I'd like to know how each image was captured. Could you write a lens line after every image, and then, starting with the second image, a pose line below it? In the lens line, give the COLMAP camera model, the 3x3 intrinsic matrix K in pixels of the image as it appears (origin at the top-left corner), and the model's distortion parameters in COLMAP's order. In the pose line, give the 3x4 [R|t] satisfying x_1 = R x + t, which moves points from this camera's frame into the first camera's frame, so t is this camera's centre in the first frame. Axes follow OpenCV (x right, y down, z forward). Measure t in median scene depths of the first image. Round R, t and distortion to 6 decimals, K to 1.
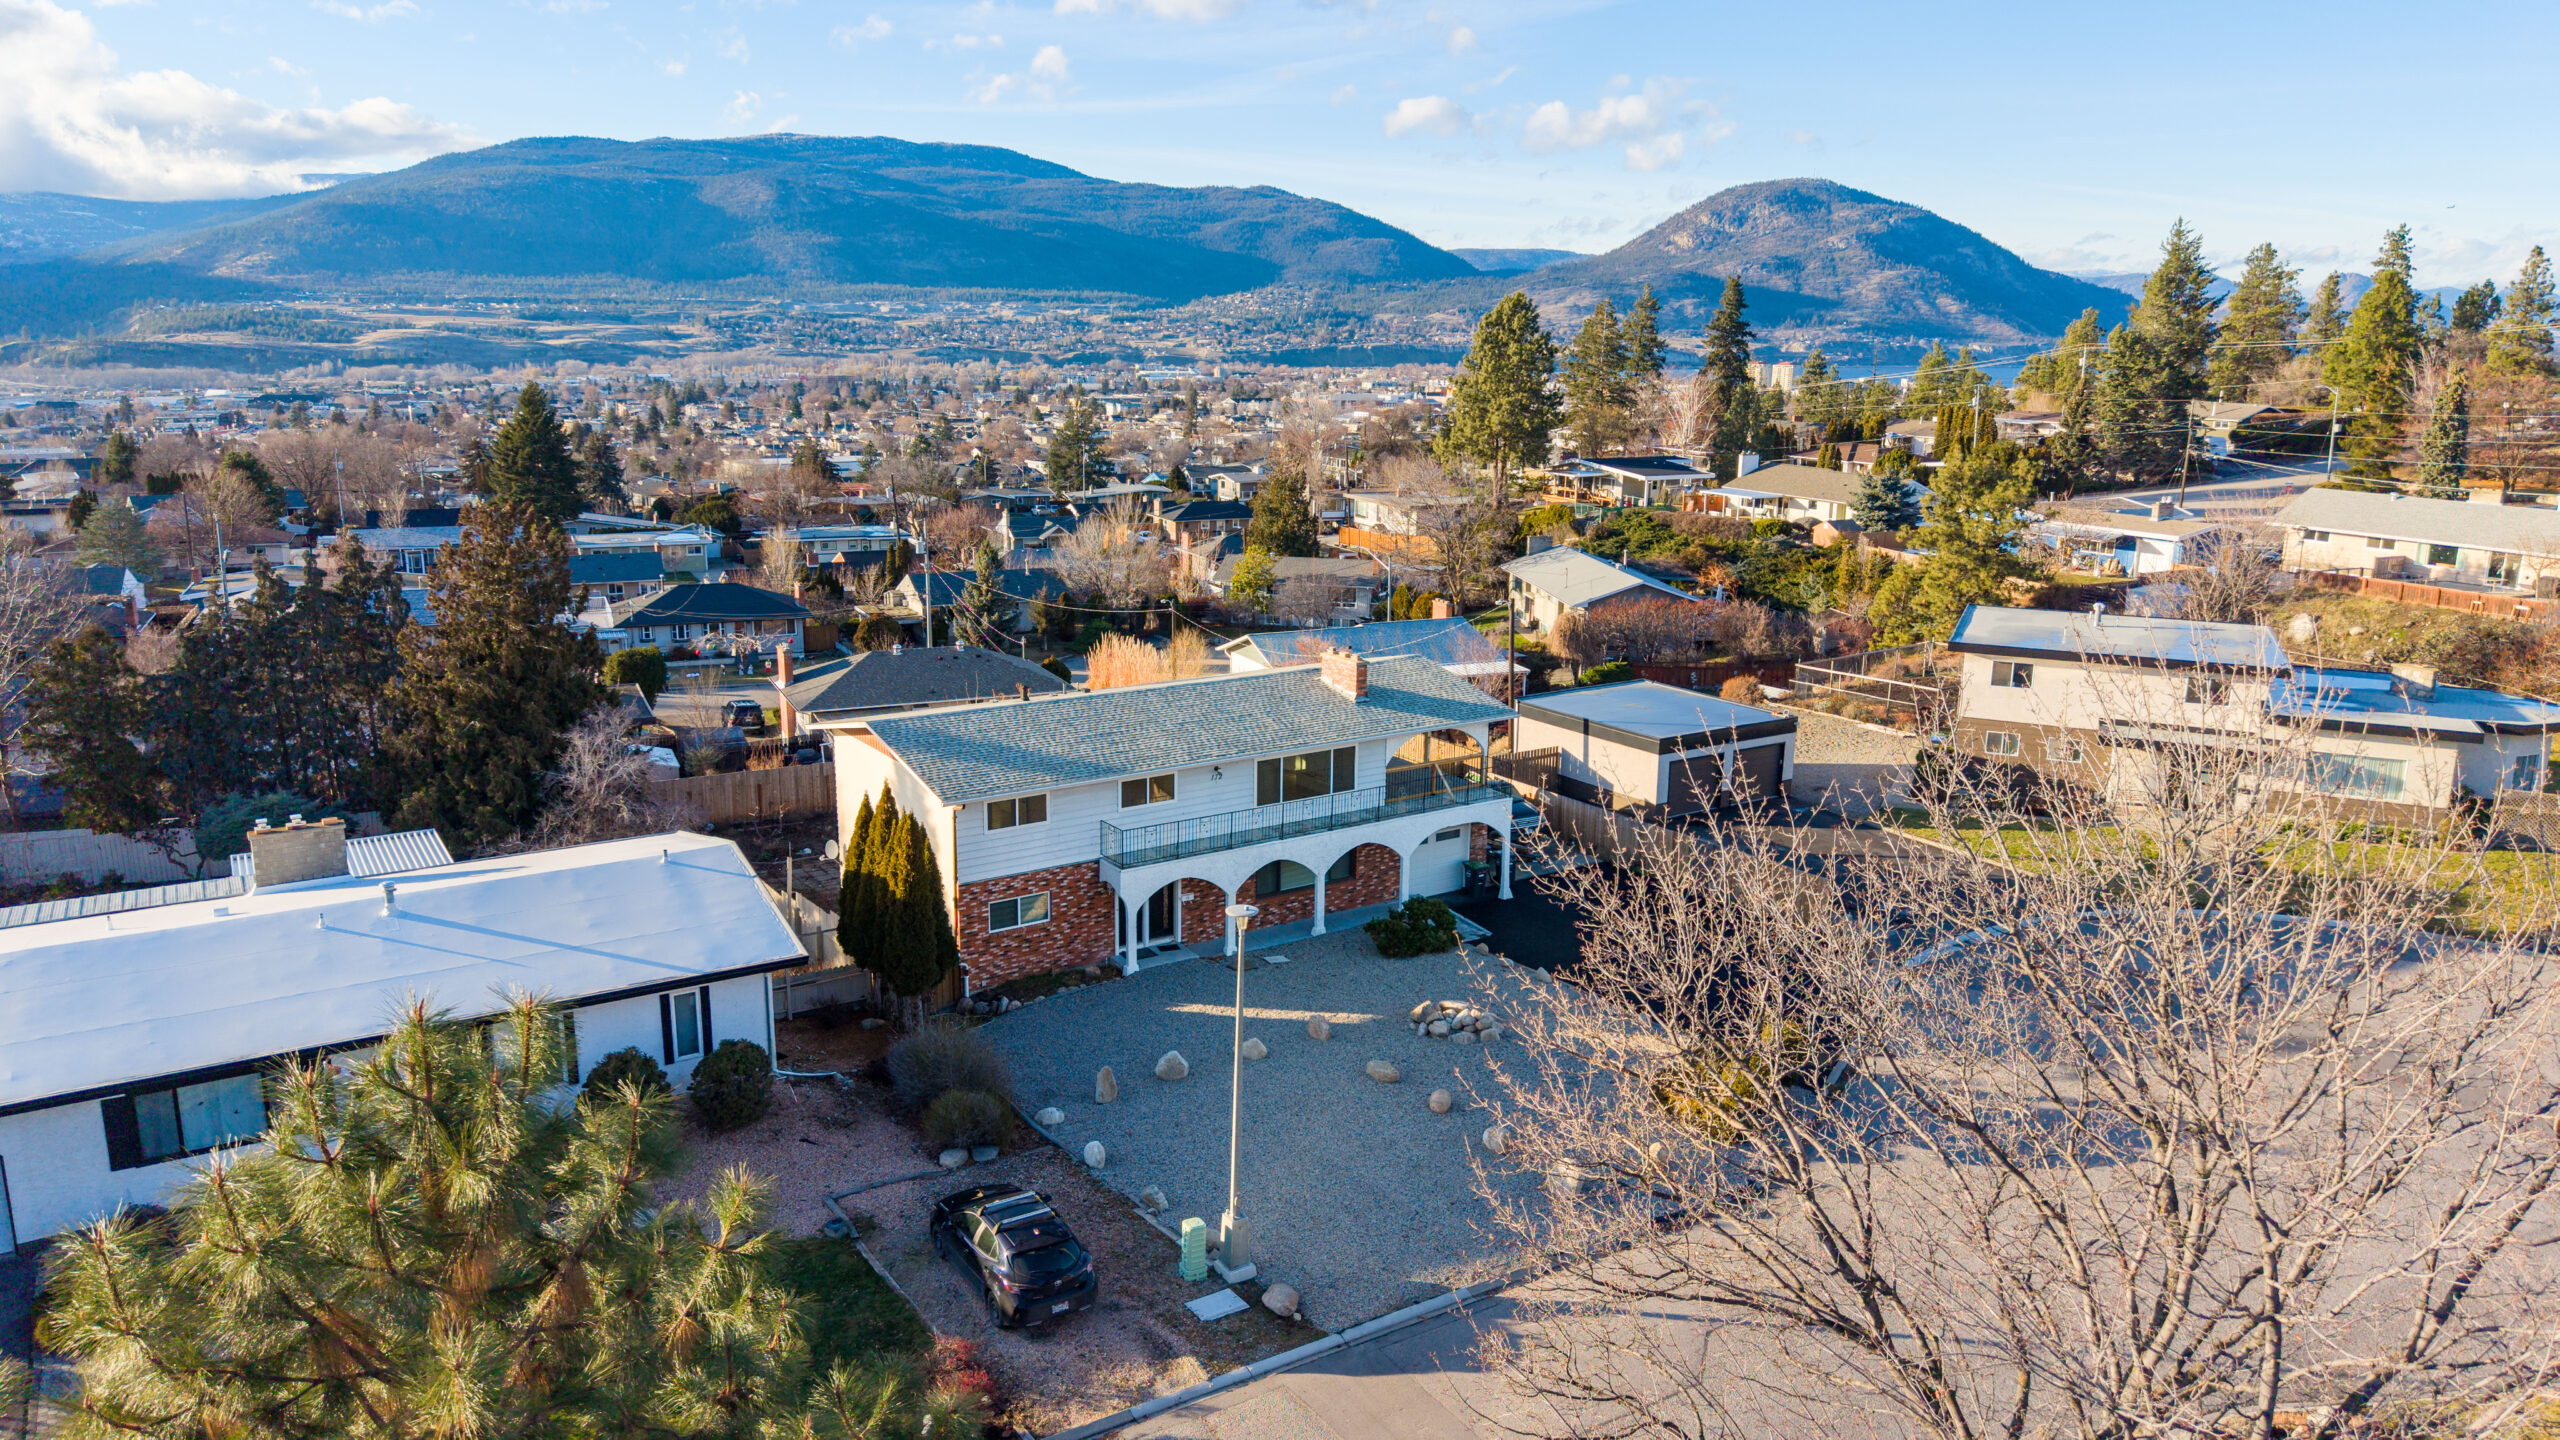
lens RADIAL K [[1708.8, 0, 1280.0], [0, 1708.8, 720.0], [0, 0, 1]] dist [0.051149, -0.061864]
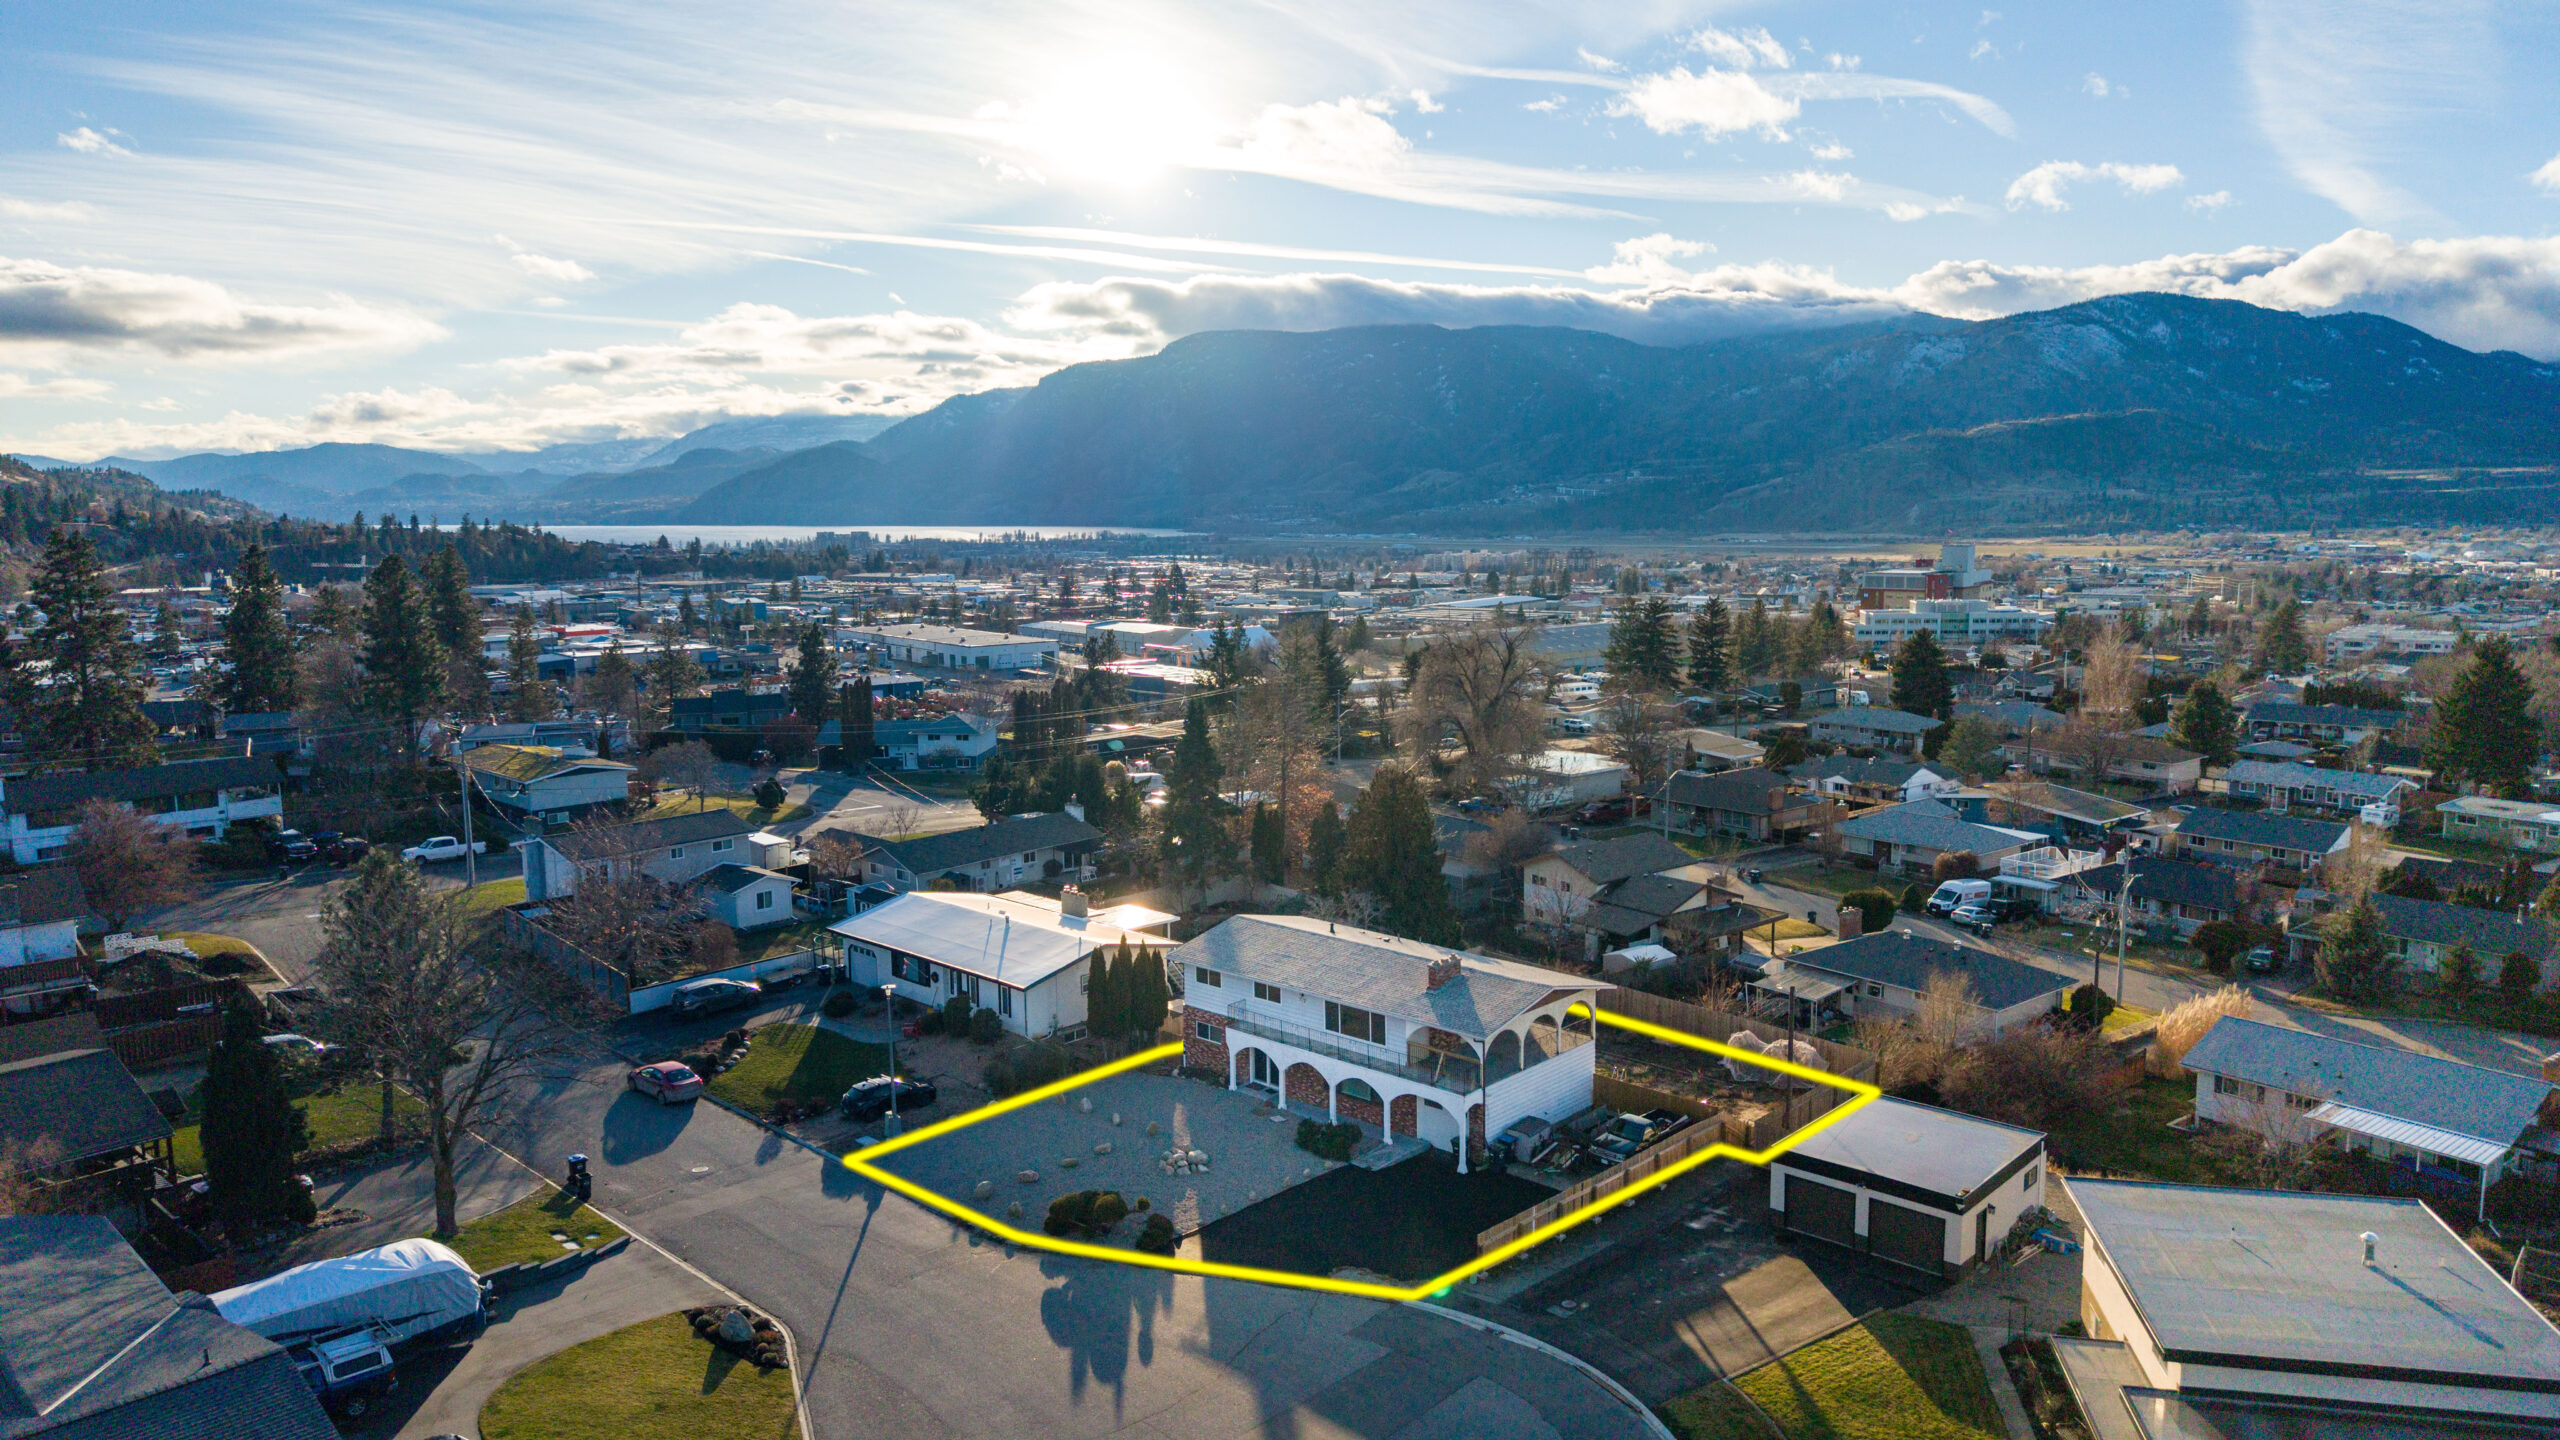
lens RADIAL K [[1706.1, 0, 1280.0], [0, 1706.1, 720.0], [0, 0, 1]] dist [0.024218, -0.022855]
pose [[0.219325, 0.114849, -0.968869, 0.483836], [-0.200773, 0.977107, 0.070376, -0.108853], [0.954771, 0.179087, 0.237362, 0.175152]]
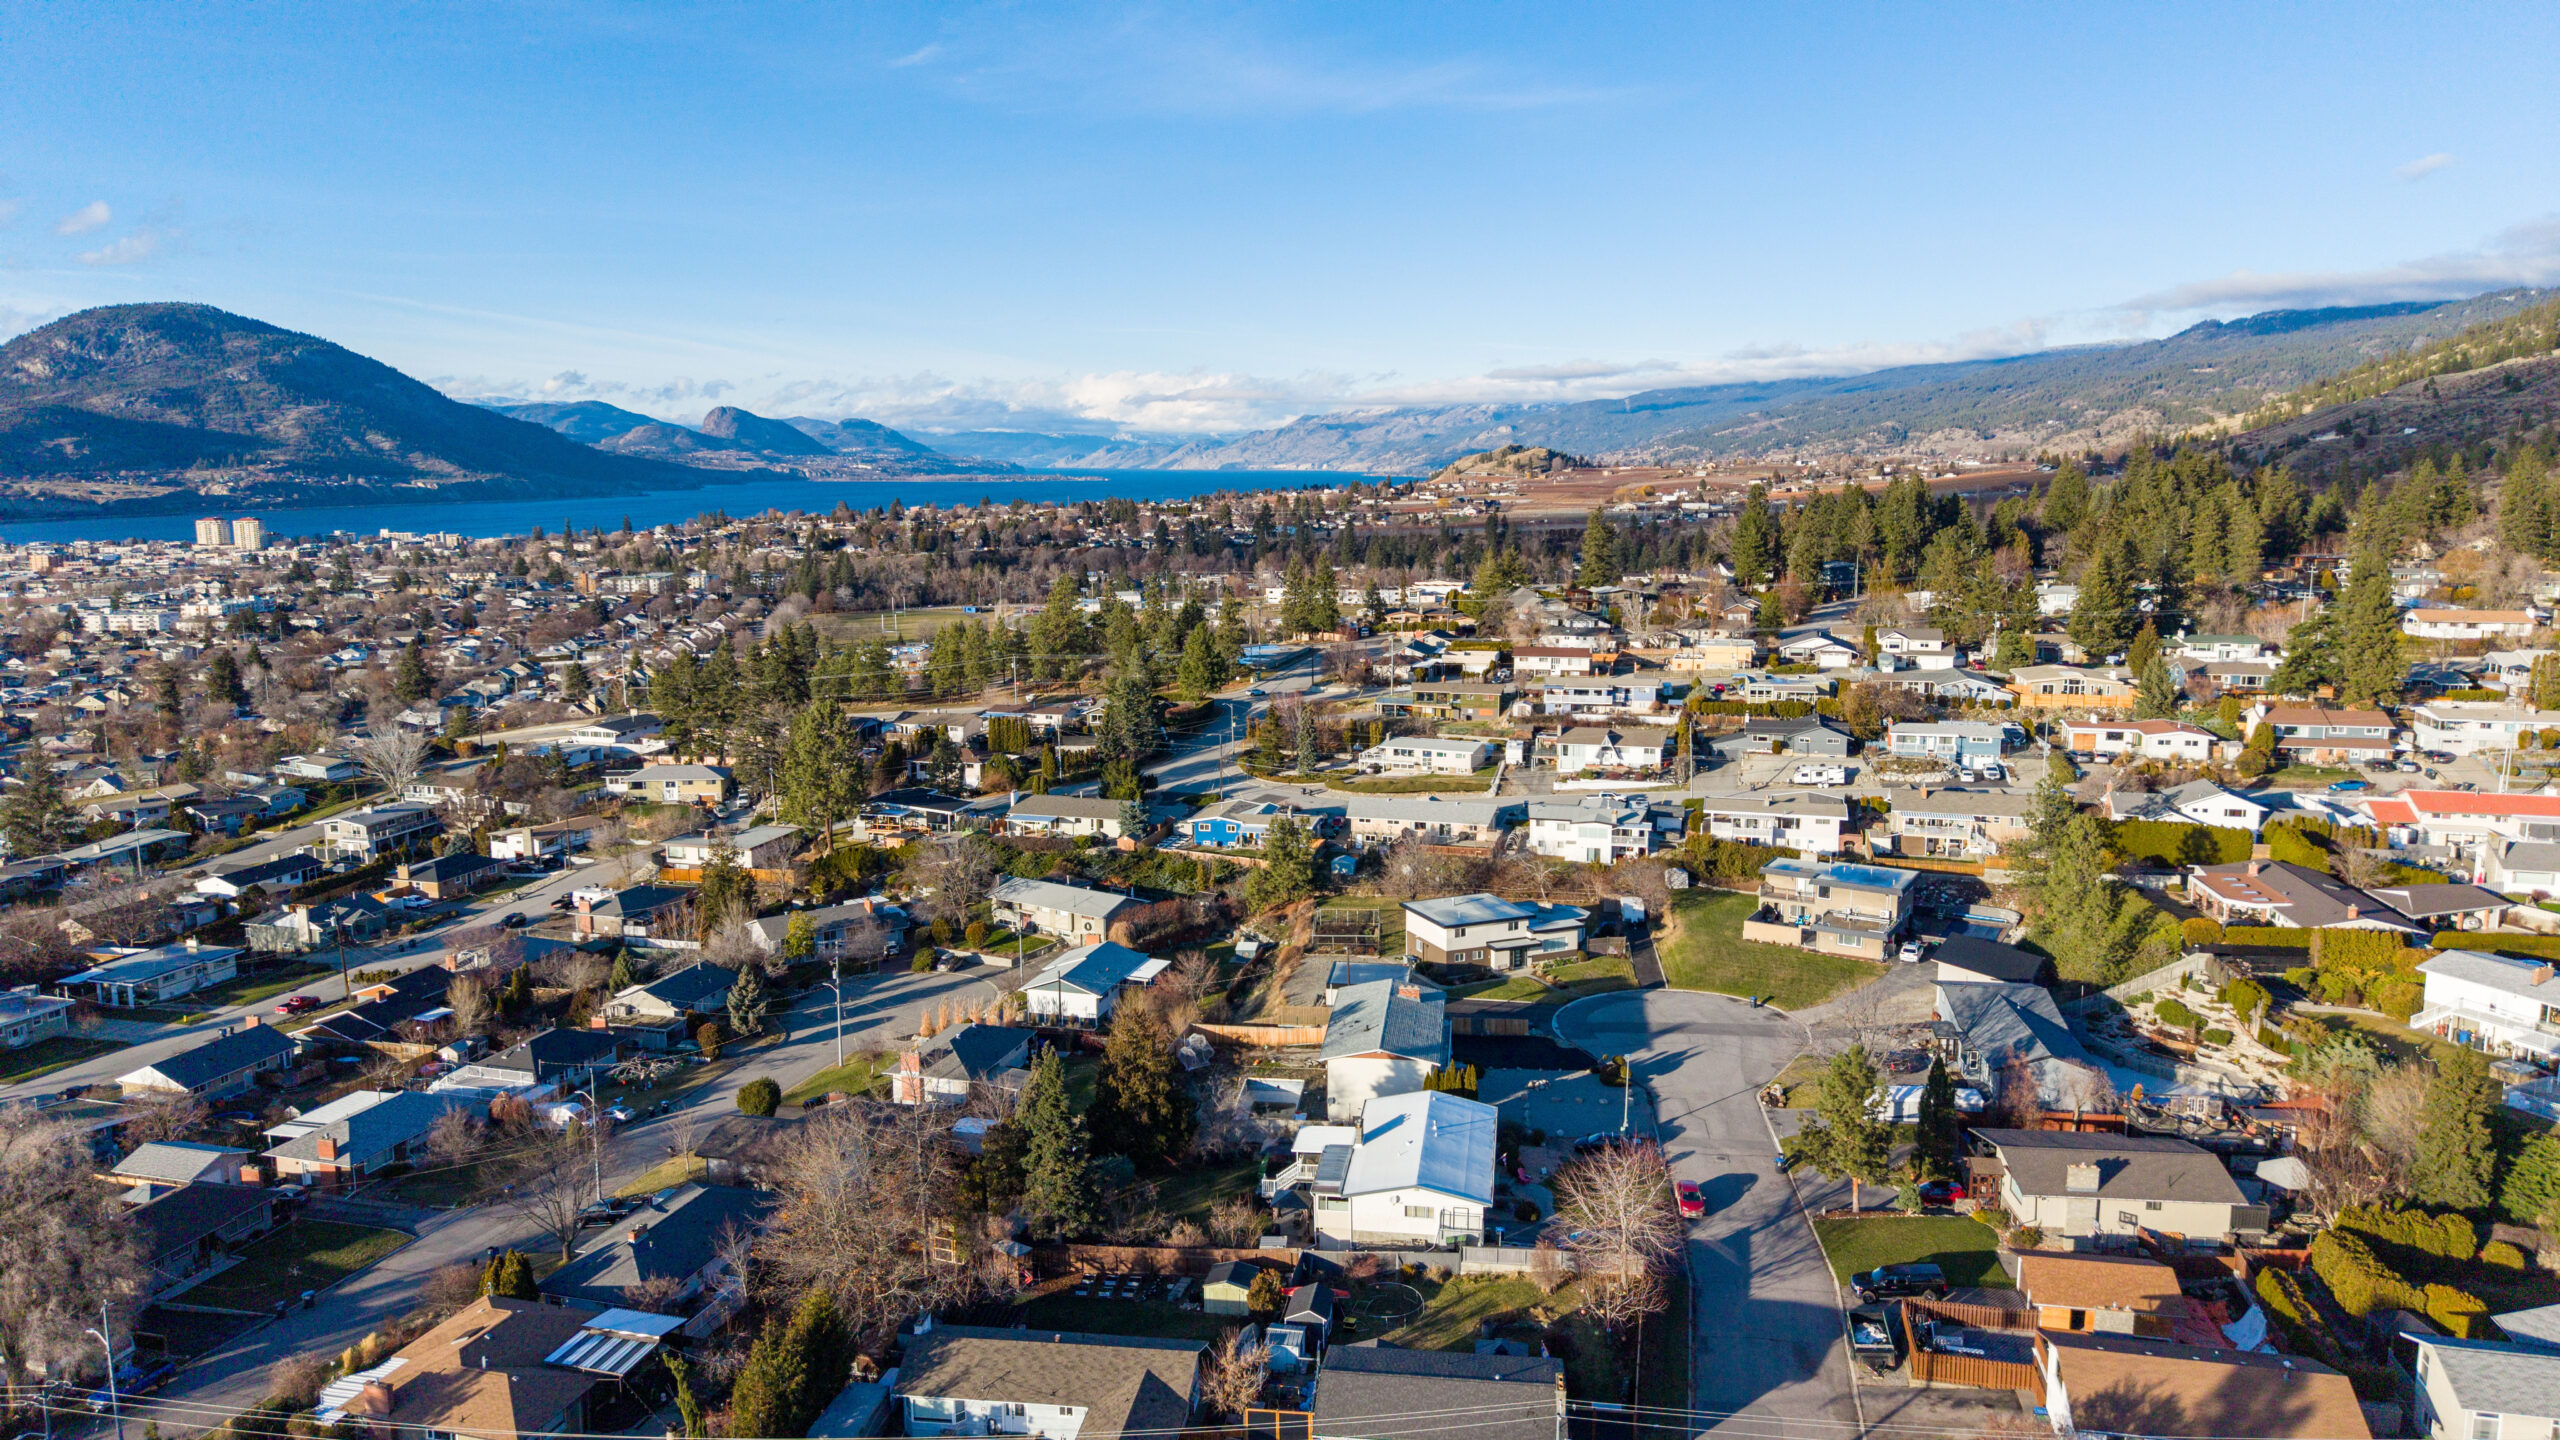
lens RADIAL K [[1708.8, 0, 1280.0], [0, 1708.8, 720.0], [0, 0, 1]] dist [0.051149, -0.061864]
pose [[0.656725, -0.126225, 0.743492, -0.794471], [0.176866, 0.984175, 0.010860, -0.199068], [-0.733097, 0.124367, 0.668657, -0.305441]]
